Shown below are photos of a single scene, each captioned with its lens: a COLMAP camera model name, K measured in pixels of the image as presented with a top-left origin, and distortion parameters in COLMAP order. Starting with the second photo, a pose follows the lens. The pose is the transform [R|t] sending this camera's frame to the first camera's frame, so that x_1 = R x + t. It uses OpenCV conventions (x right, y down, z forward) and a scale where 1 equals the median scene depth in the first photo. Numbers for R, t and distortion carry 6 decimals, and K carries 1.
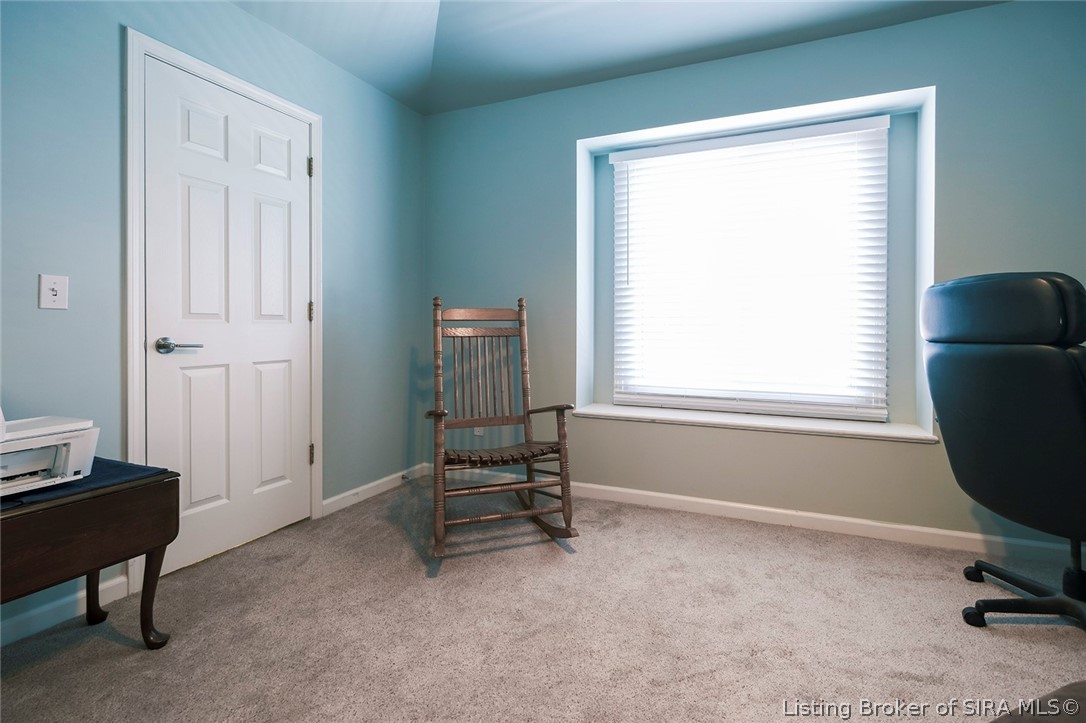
lens RADIAL K [[495.4, 0, 595.9], [0, 495.4, 325.2], [0, 0, 1]] dist [0.001918, -0.002336]
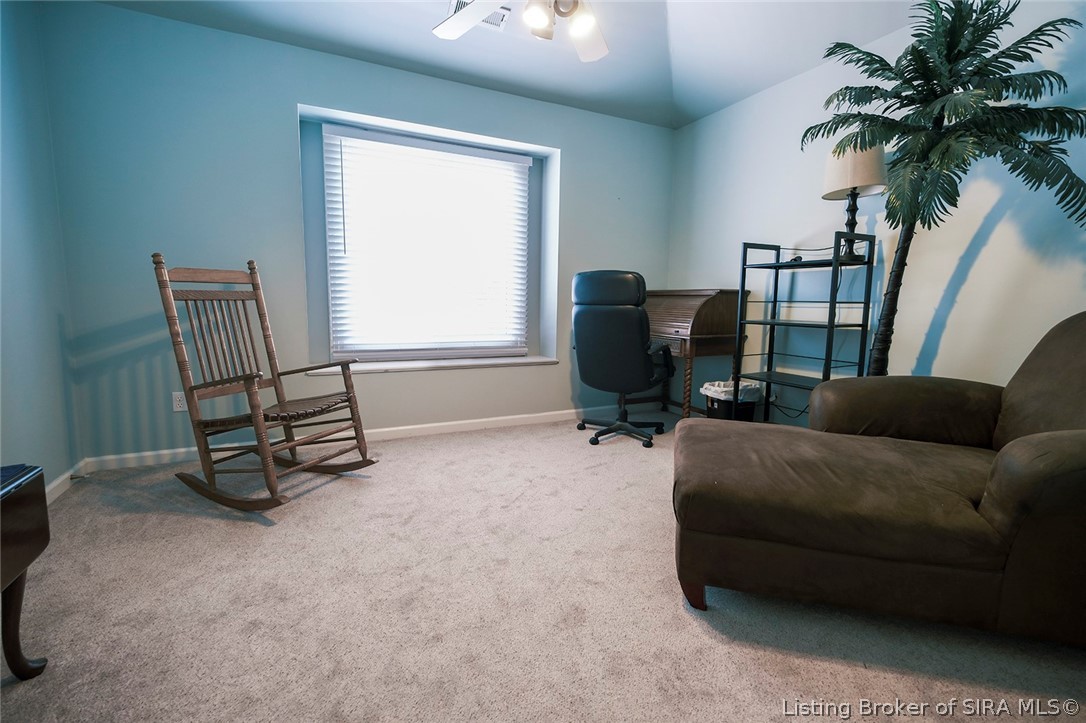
lens RADIAL K [[495.4, 0, 544.6], [0, 495.4, 354.9], [0, 0, 1]] dist [0.001918, -0.002336]
pose [[0.654820, -0.076475, 0.751906, -0.652430], [-0.018890, 0.992901, 0.117437, 0.004892], [-0.755549, -0.091104, 0.648727, -0.095316]]
